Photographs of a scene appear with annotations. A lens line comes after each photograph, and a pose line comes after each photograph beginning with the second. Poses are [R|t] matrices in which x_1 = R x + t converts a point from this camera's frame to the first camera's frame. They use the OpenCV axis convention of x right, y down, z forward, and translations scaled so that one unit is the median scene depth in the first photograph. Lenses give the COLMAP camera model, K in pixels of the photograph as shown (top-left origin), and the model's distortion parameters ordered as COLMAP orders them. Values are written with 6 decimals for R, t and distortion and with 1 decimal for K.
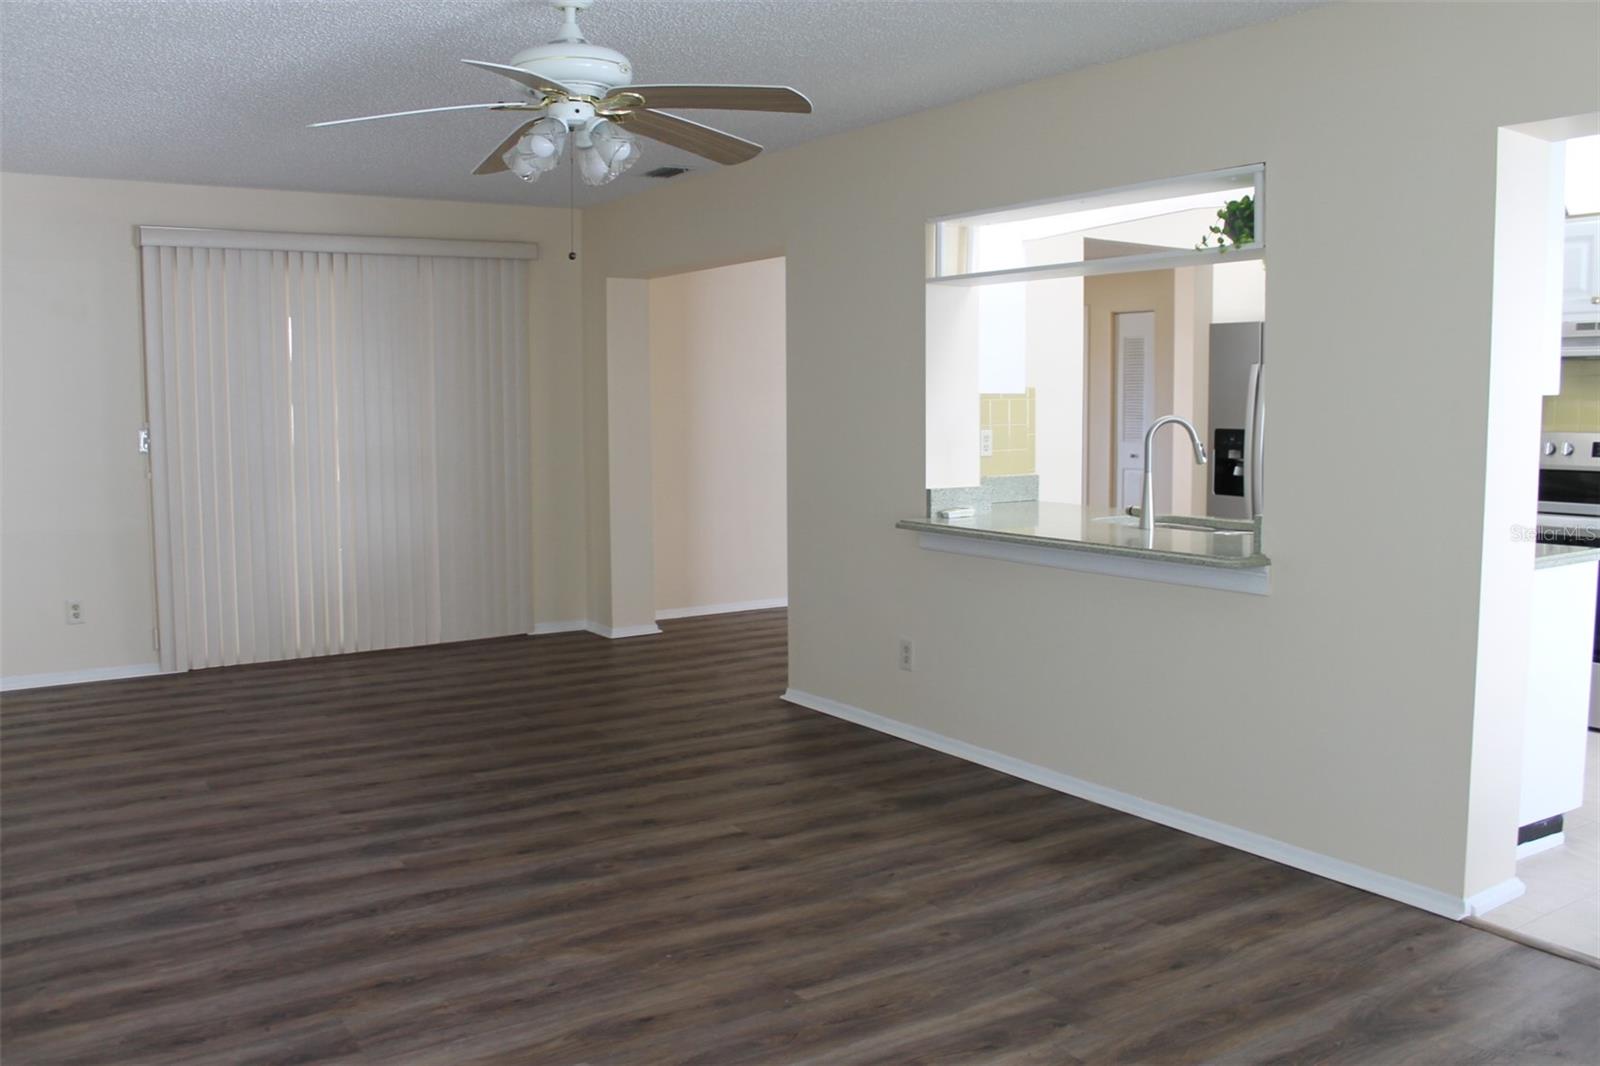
lens RADIAL K [[1353.0, 0, 801.0], [0, 1353.0, 527.8], [0, 0, 1]] dist [-0.169650, 0.158788]
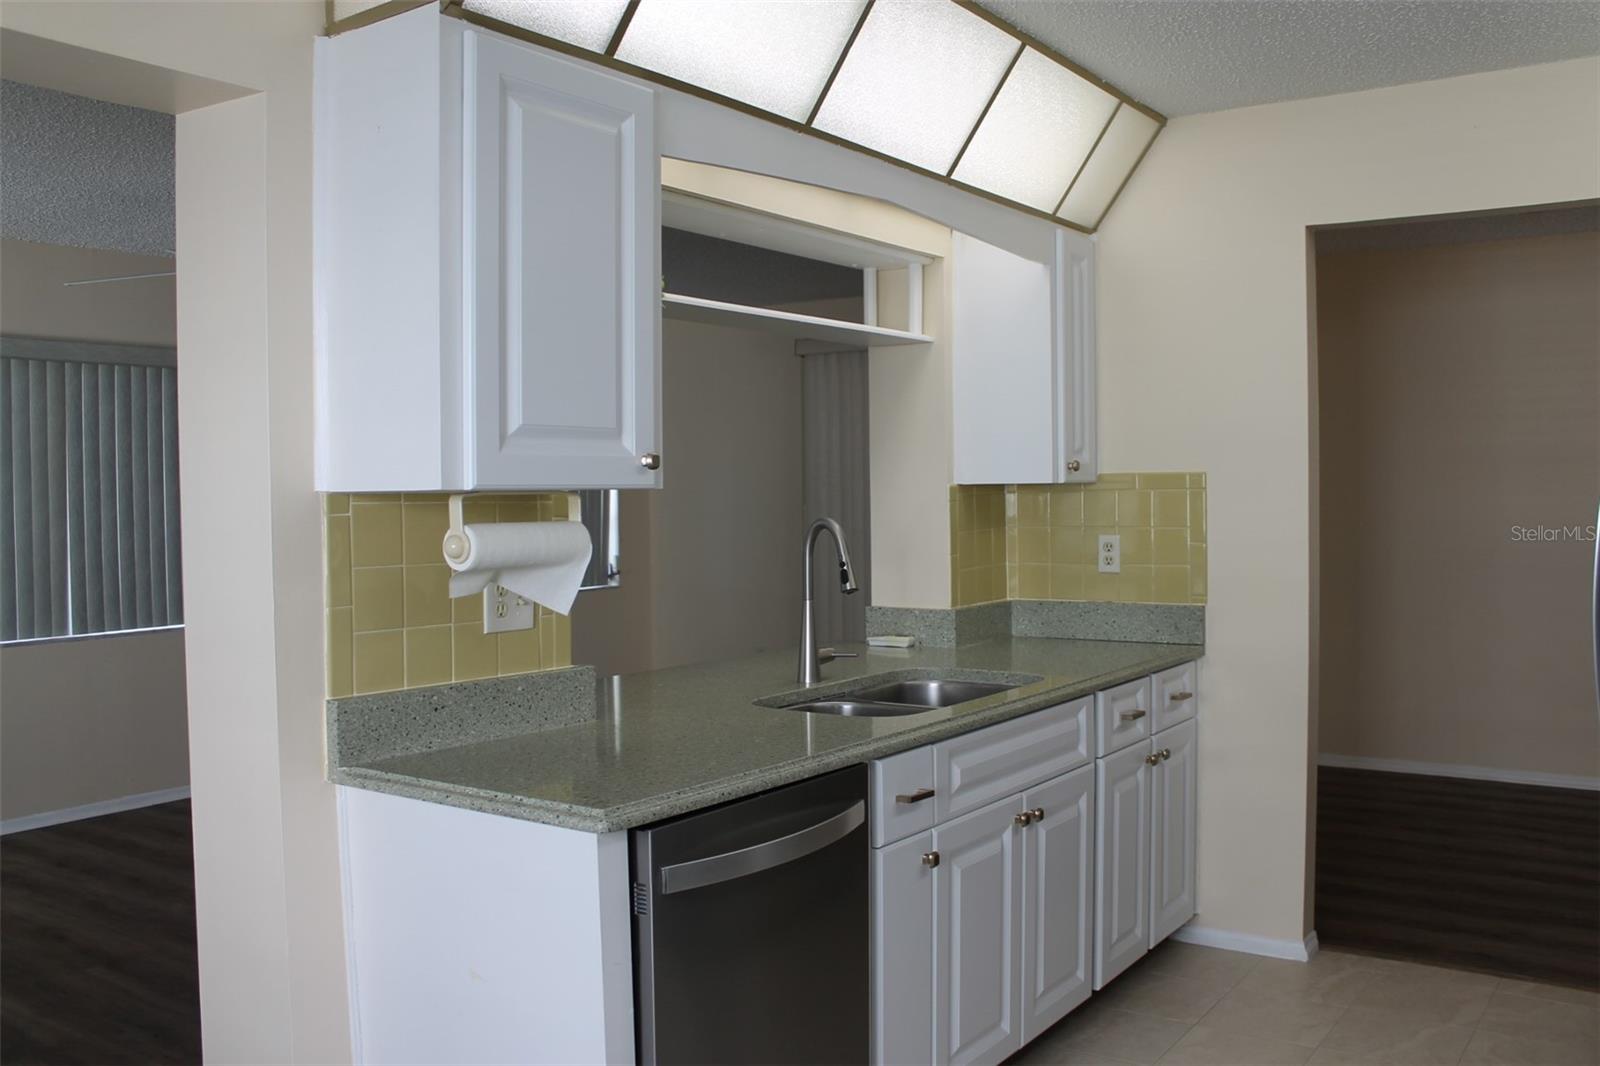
lens RADIAL K [[1406.4, 0, 800.0], [0, 1406.4, 533.0], [0, 0, 1]] dist [-0.156410, 0.142752]
pose [[0.363769, 0.030752, -0.930981, 1.081911], [-0.081254, 0.996693, 0.001173, -0.088852], [0.927939, 0.075219, 0.365065, 0.848816]]
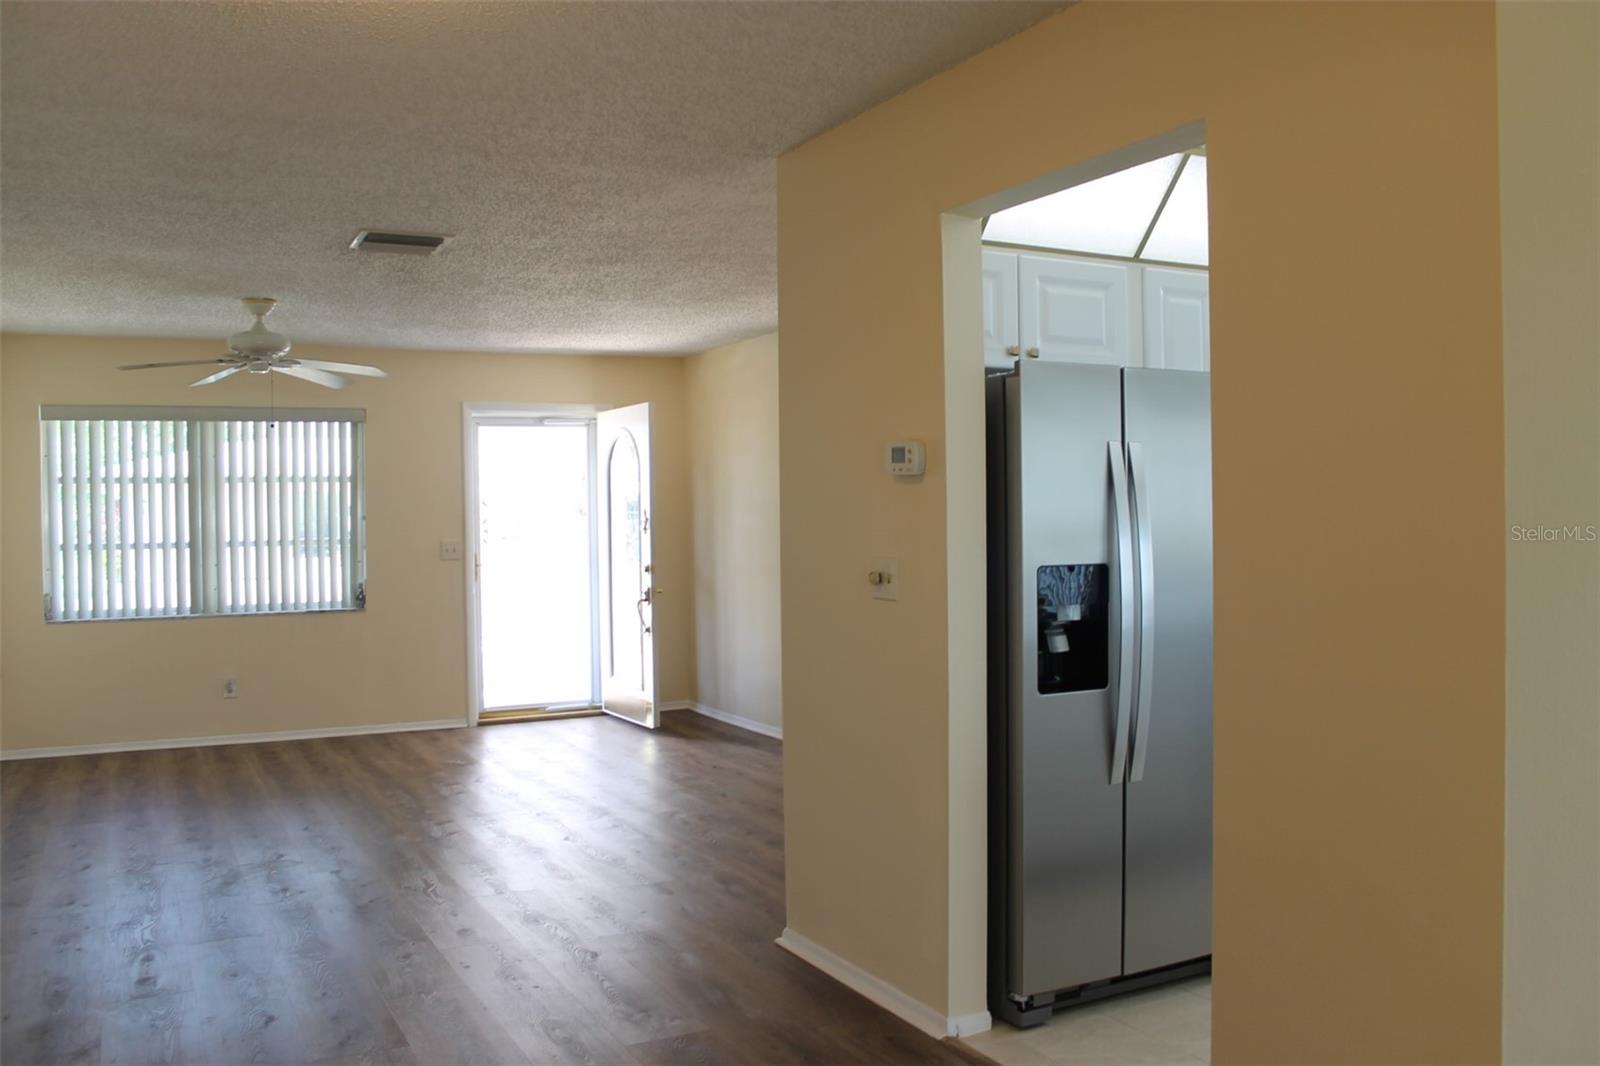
lens RADIAL K [[1353.0, 0, 801.0], [0, 1353.0, 527.8], [0, 0, 1]] dist [-0.169650, 0.158788]
pose [[0.101534, -0.010249, 0.994779, -0.342222], [0.110599, 0.993865, -0.001048, -0.159231], [-0.988665, 0.110128, 0.102044, 1.673212]]
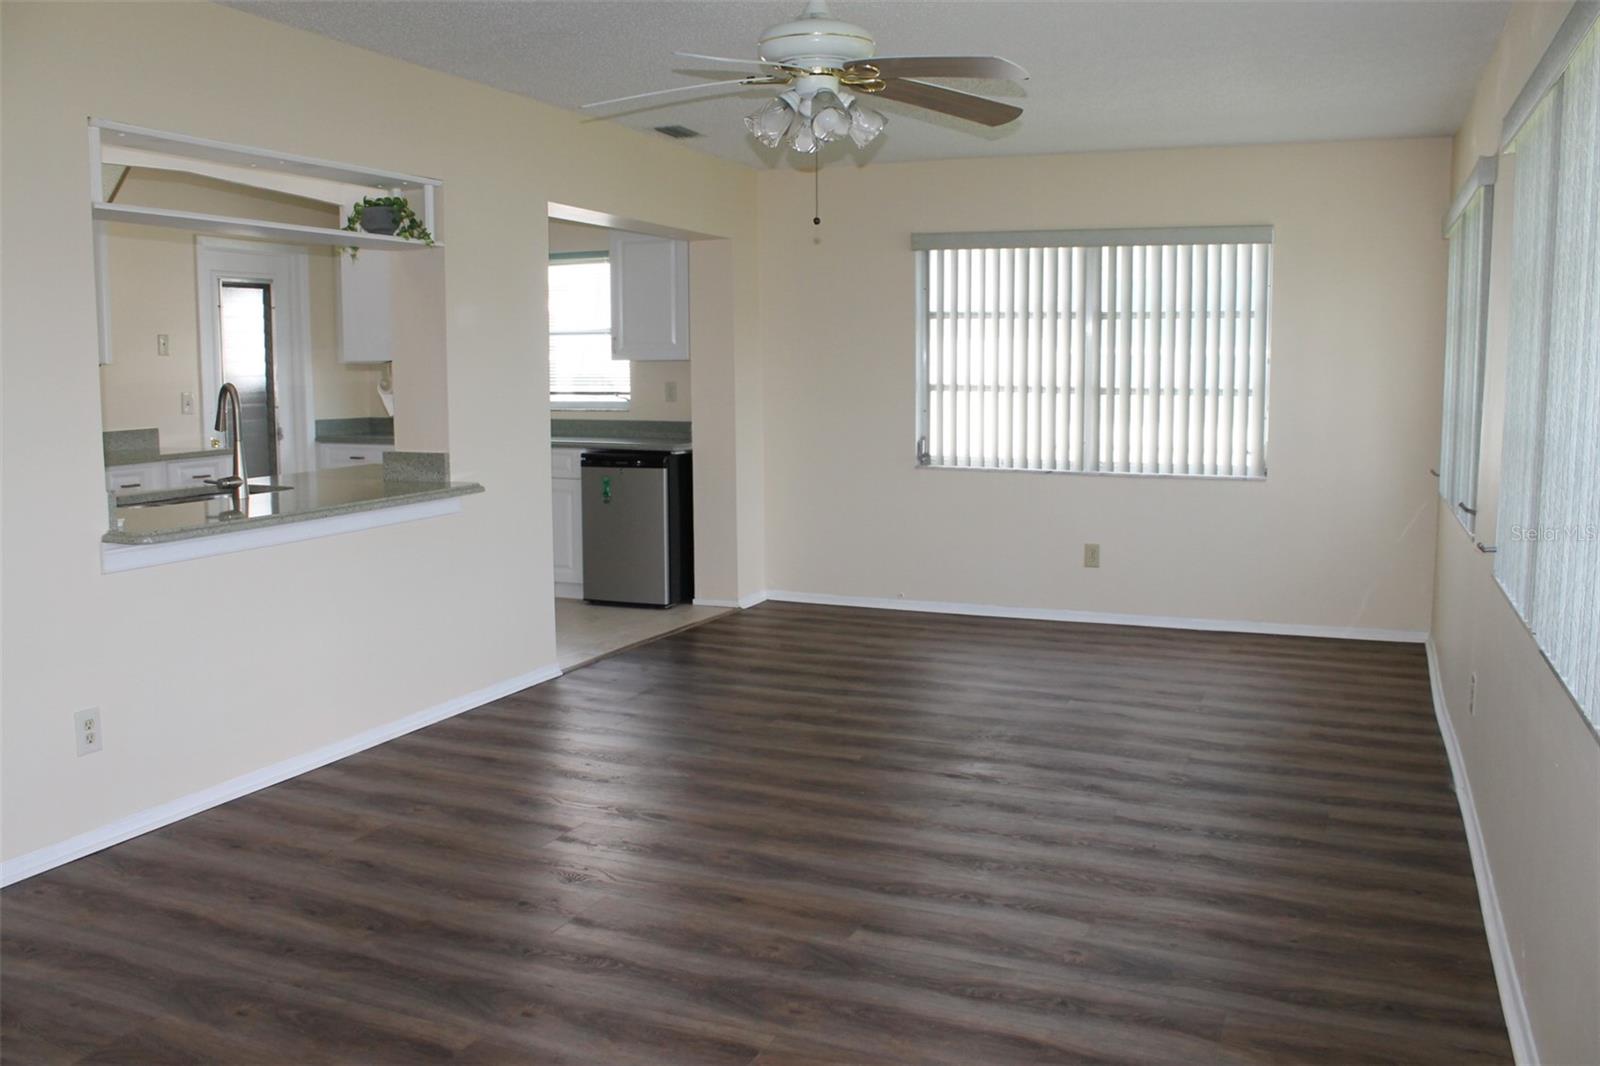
lens RADIAL K [[1353.0, 0, 801.0], [0, 1353.0, 527.8], [0, 0, 1]] dist [-0.169650, 0.158788]
pose [[-0.551596, -0.094878, 0.828698, -0.904585], [0.085823, 0.981781, 0.169530, -0.125012], [-0.829684, 0.164634, -0.533404, 1.375441]]
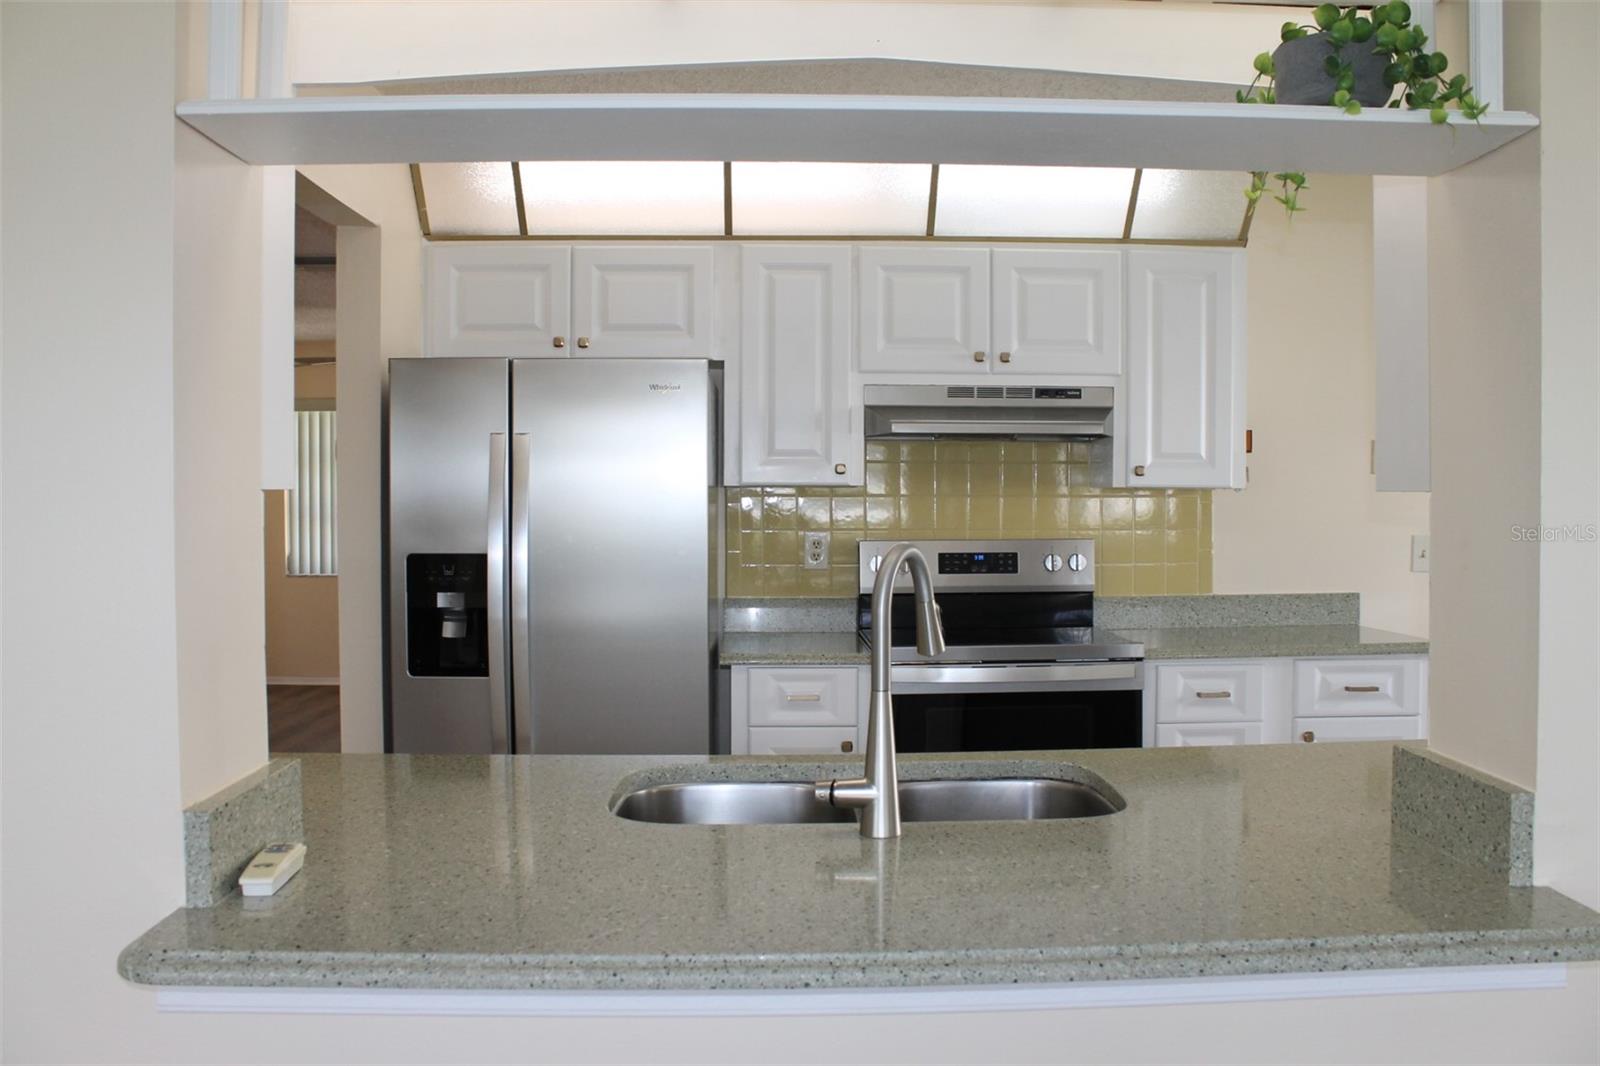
lens RADIAL K [[1353.0, 0, 801.0], [0, 1353.0, 527.8], [0, 0, 1]] dist [-0.169650, 0.158788]
pose [[0.526620, -0.018992, 0.849889, -0.098678], [0.080398, 0.996382, -0.027552, -0.092377], [-0.846290, 0.082839, 0.526242, 0.940544]]
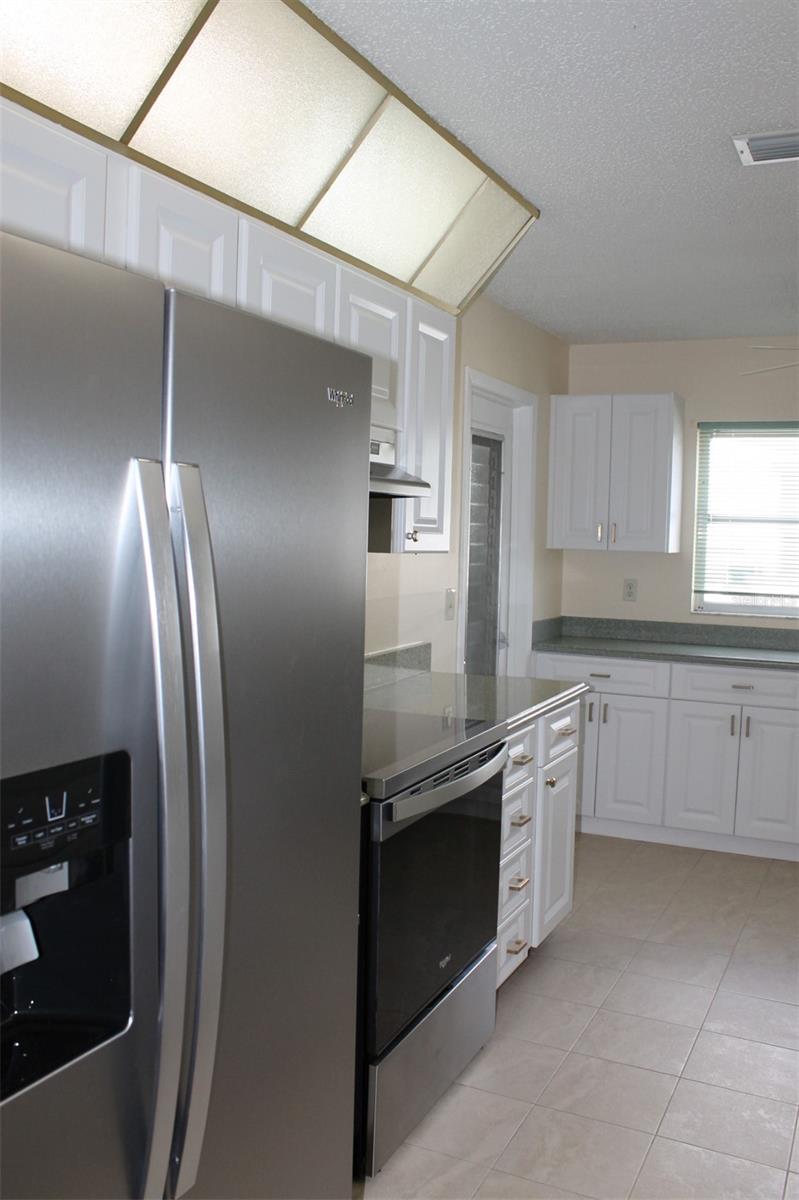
lens RADIAL K [[1054.8, 0, 394.5], [0, 1054.8, 600.8], [0, 0, 1]] dist [-0.156410, 0.142752]
pose [[-0.507932, -0.067046, 0.858784, 0.257049], [0.061140, 0.991646, 0.113580, -0.182594], [-0.859224, 0.110197, -0.499590, 1.643866]]
